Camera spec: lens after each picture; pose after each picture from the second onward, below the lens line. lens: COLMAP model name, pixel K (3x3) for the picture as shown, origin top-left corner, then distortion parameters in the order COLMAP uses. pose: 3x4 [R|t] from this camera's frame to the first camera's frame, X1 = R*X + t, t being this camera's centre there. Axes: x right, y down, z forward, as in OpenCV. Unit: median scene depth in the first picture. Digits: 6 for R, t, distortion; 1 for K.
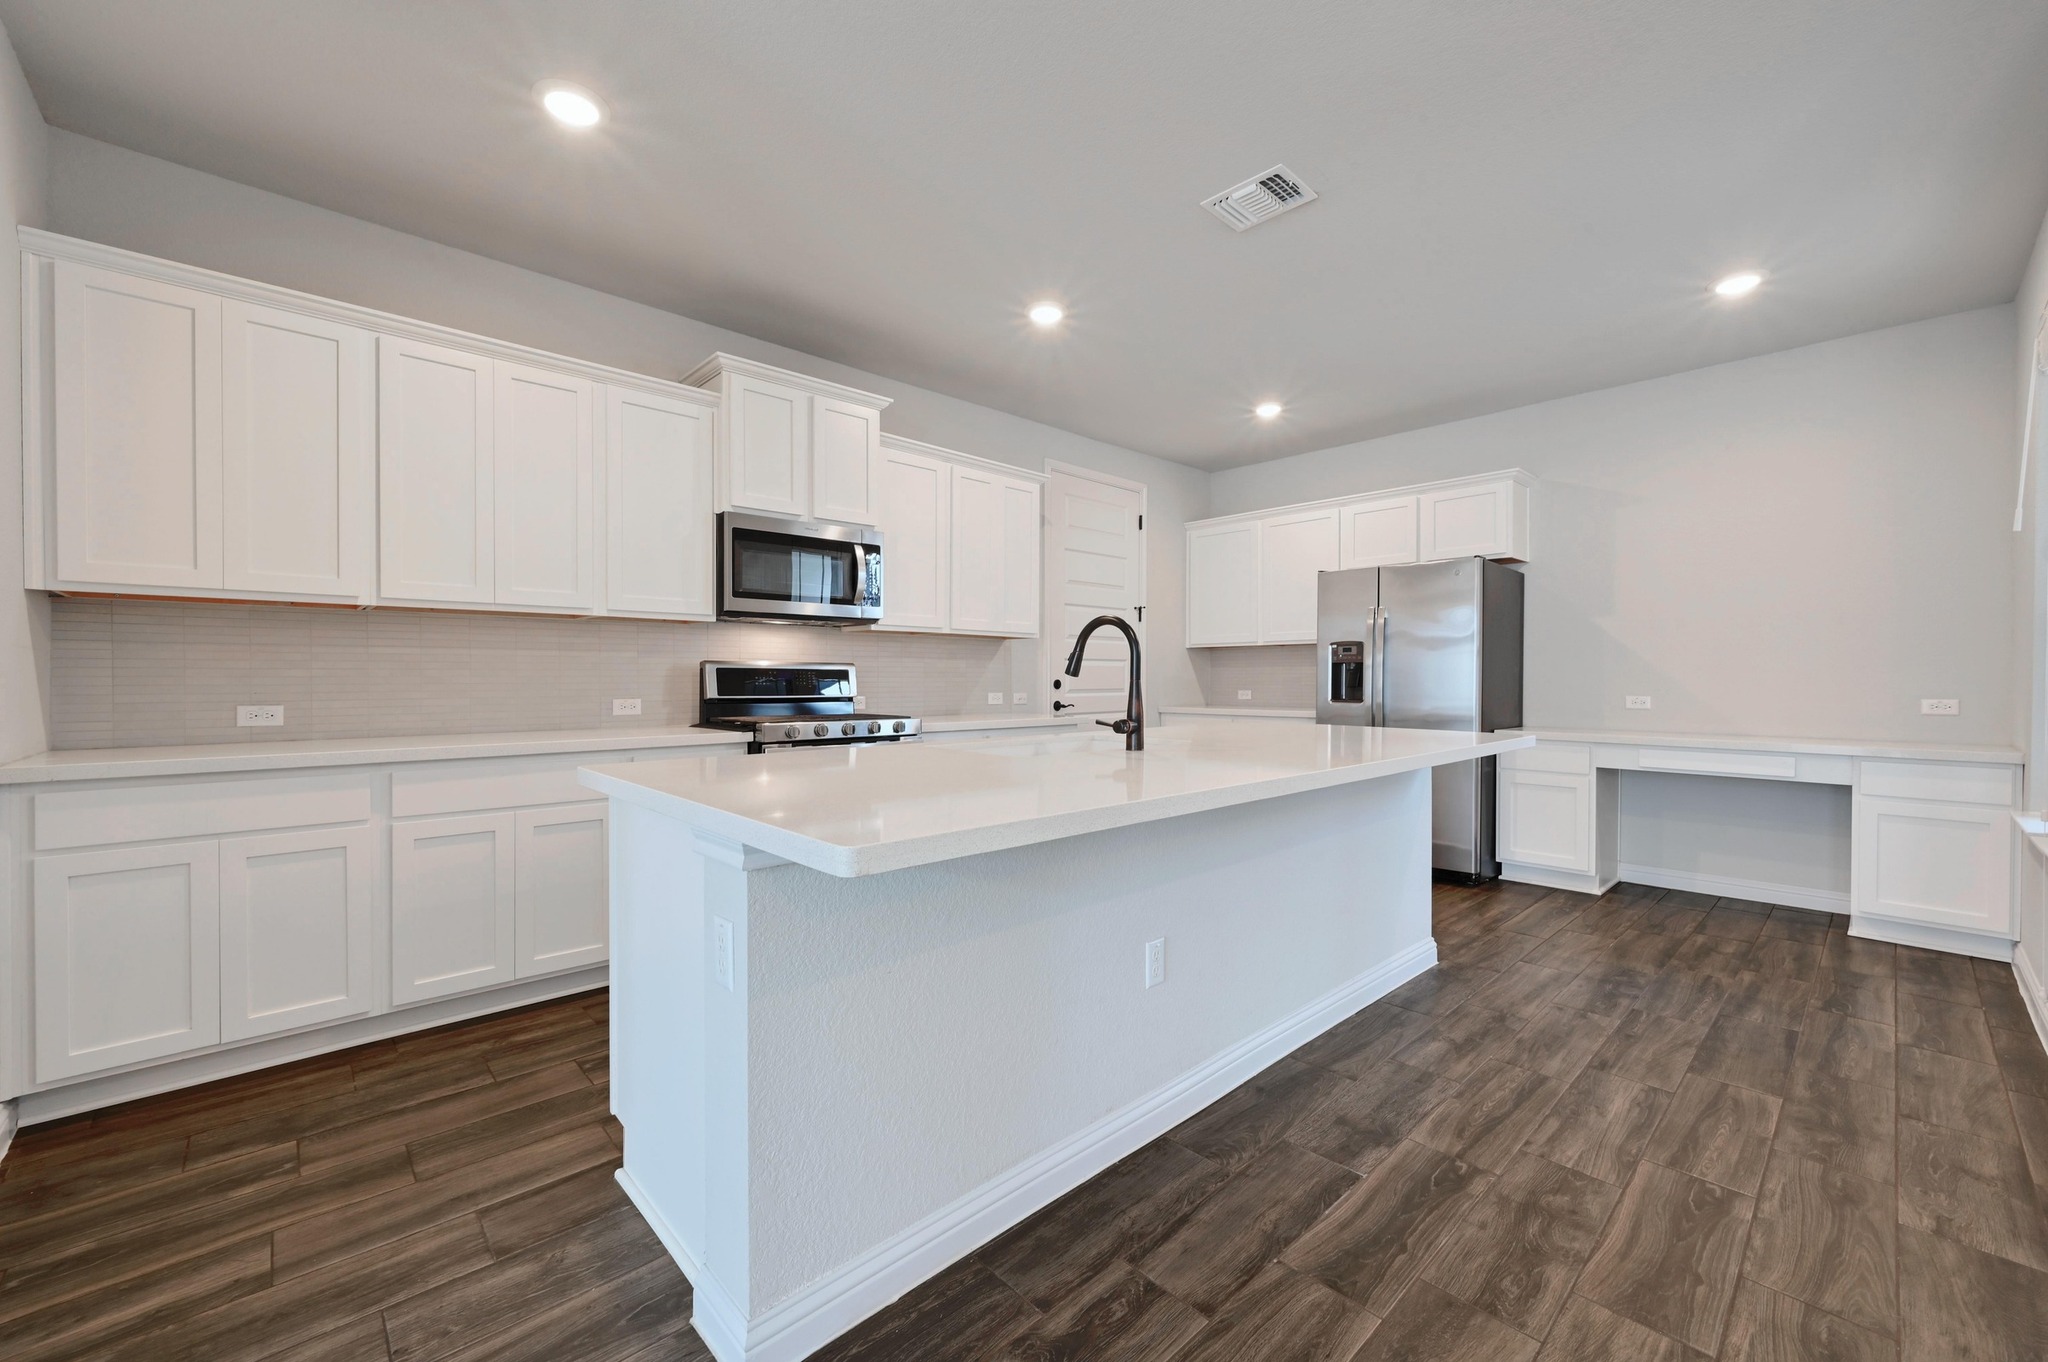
lens RADIAL K [[810.9, 0, 1023.1], [0, 810.9, 680.3], [0, 0, 1]] dist [0.000266, 0.000418]
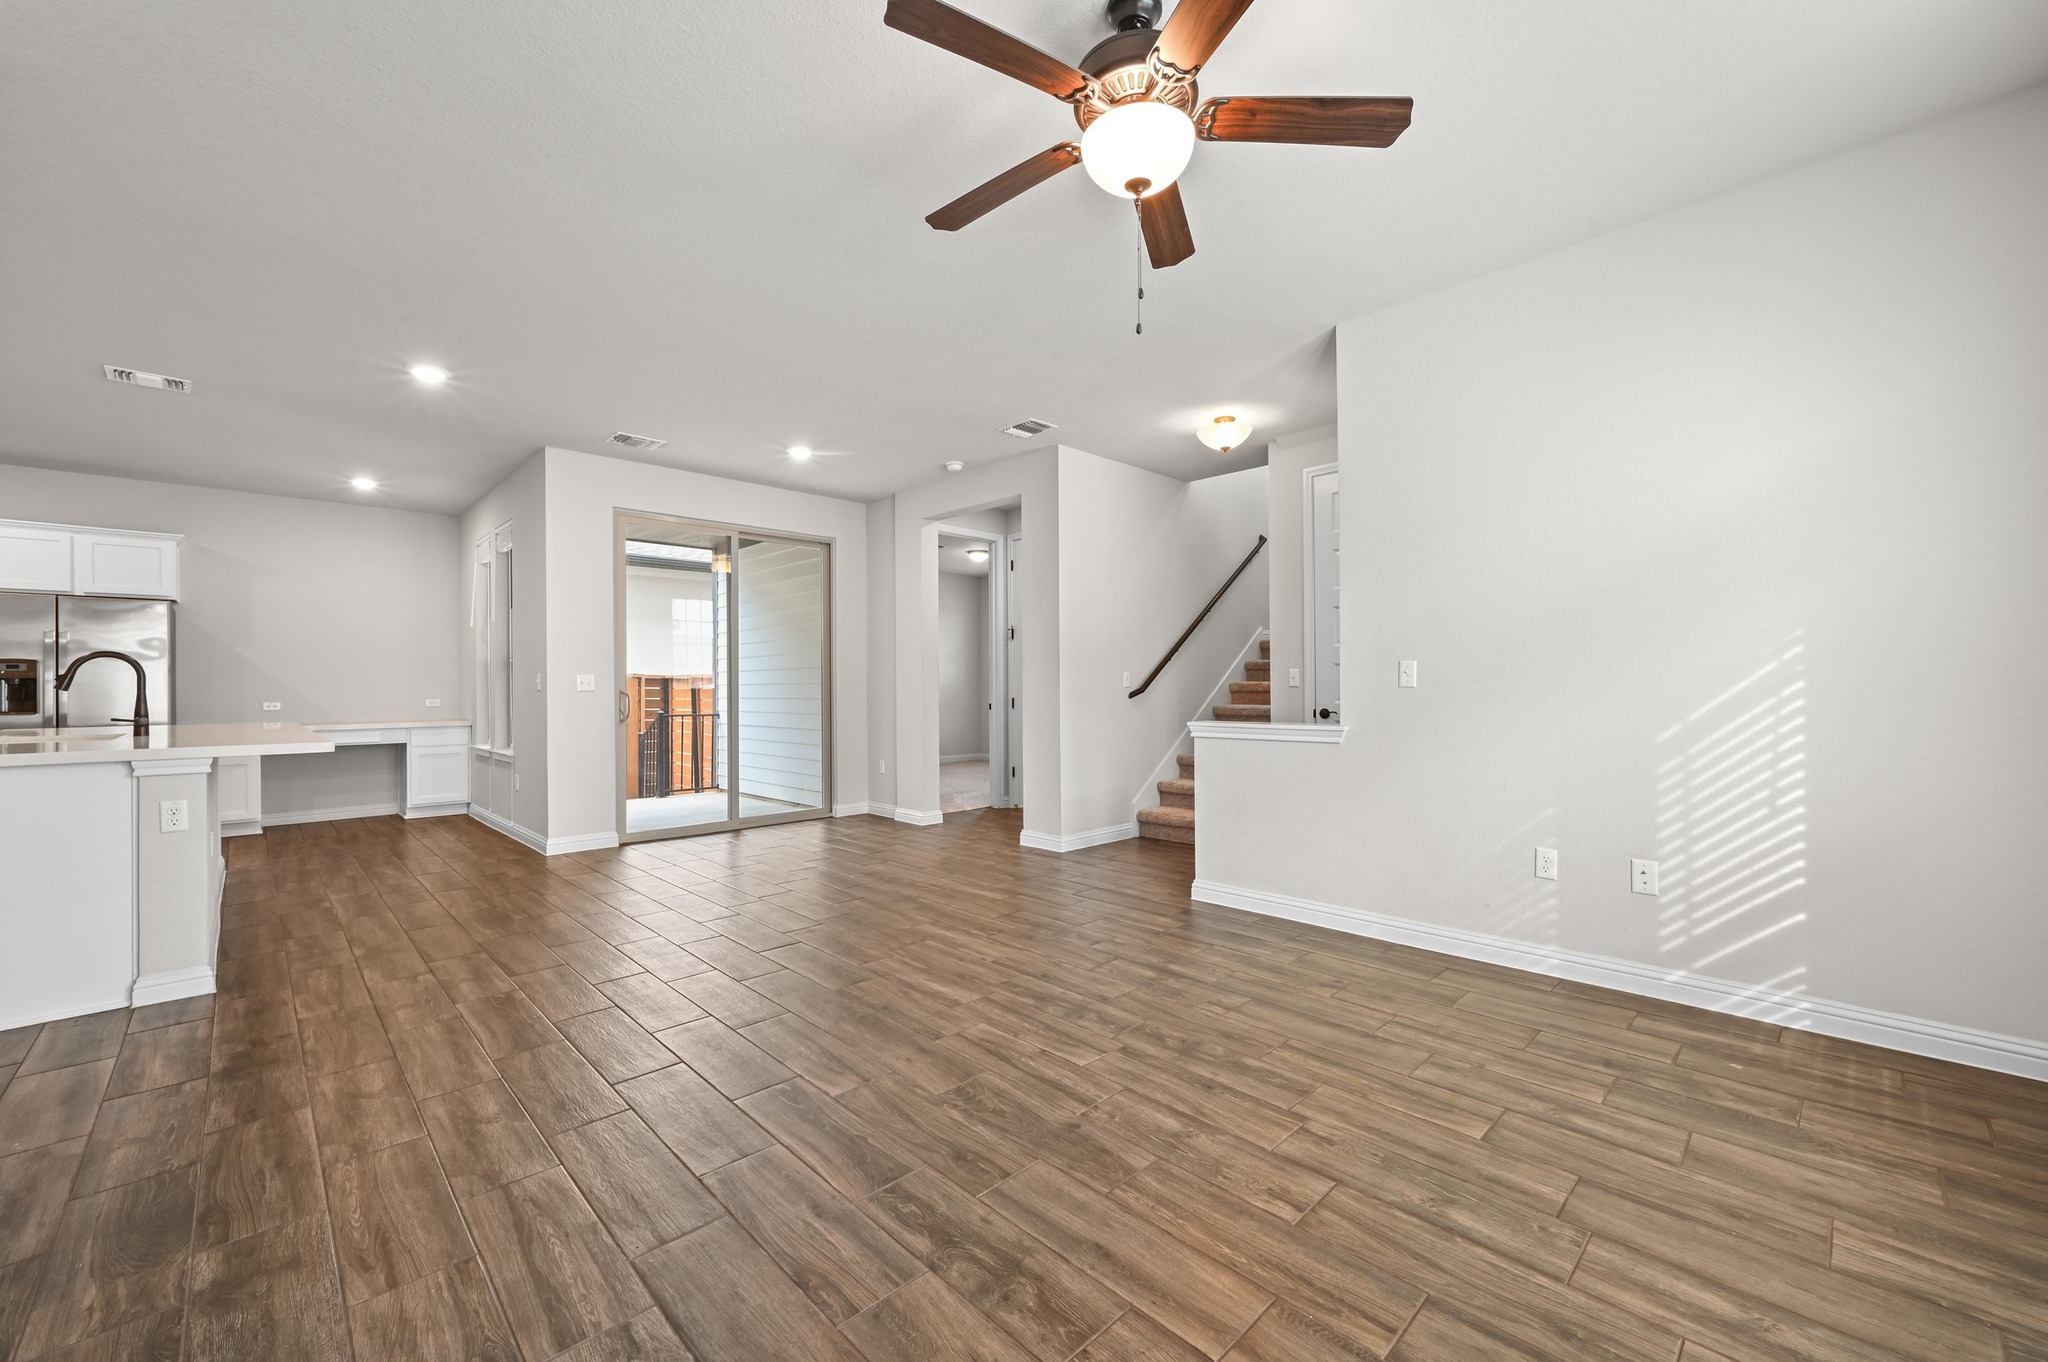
lens RADIAL K [[810.9, 0, 1023.4], [0, 810.9, 684.0], [0, 0, 1]] dist [0.000266, 0.000418]
pose [[-0.014662, -0.000052, 0.999893, -1.122188], [0.010998, 0.999939, 0.000213, 0.001280], [-0.999832, 0.011000, -0.014660, -0.548210]]
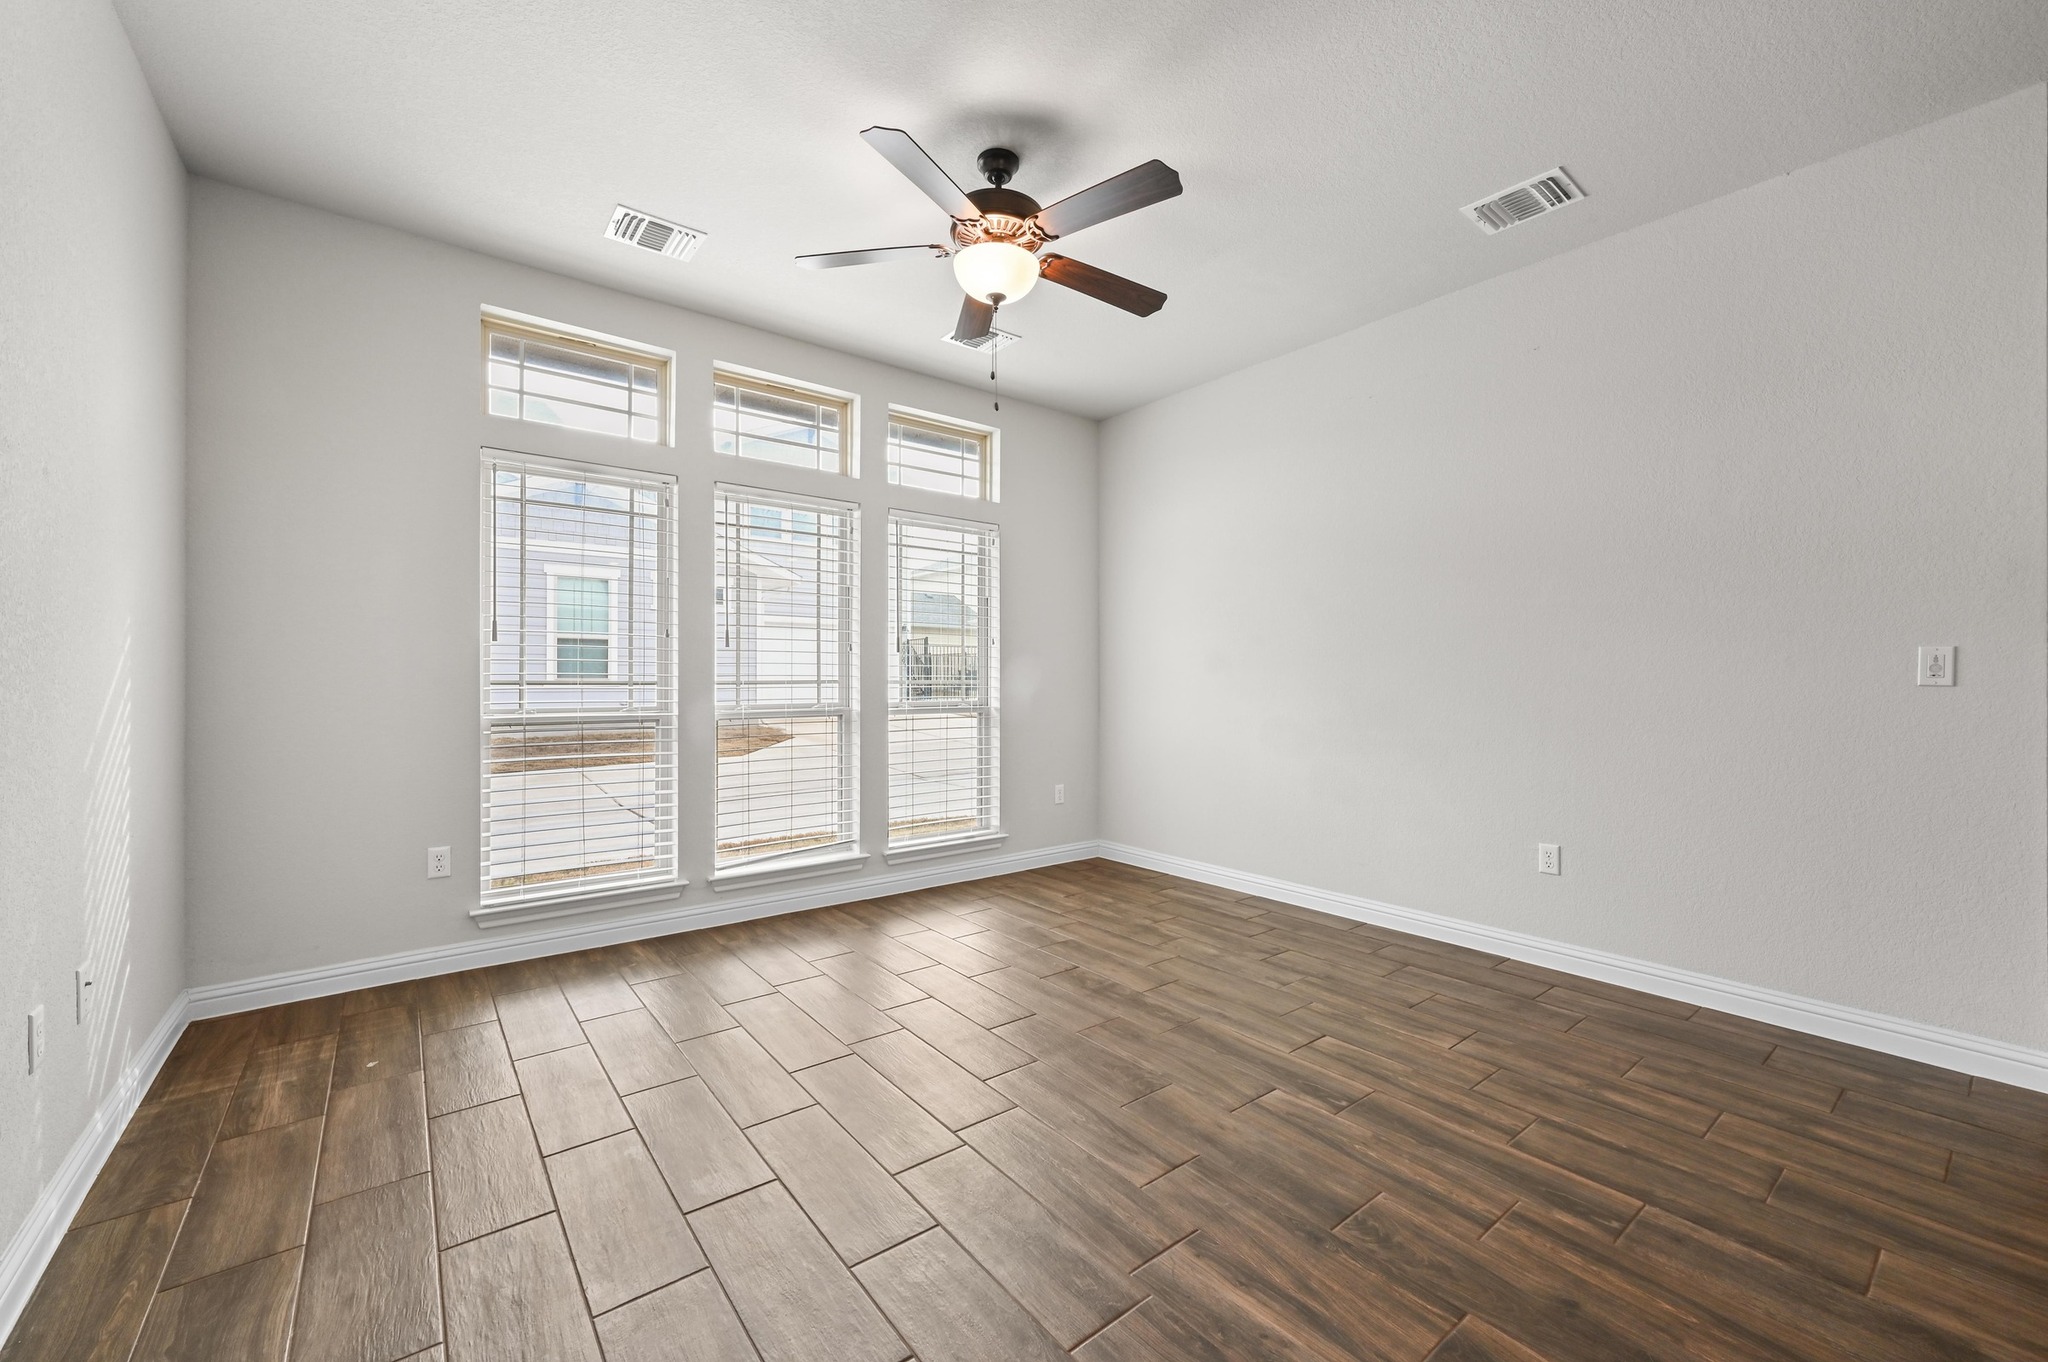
lens RADIAL K [[810.9, 0, 1029.9], [0, 810.9, 675.4], [0, 0, 1]] dist [0.000266, 0.000418]
pose [[-0.082893, -0.004993, -0.996546, 0.308235], [-0.004324, 0.999980, -0.004651, 0.002753], [0.996549, 0.003923, -0.082913, -0.545755]]
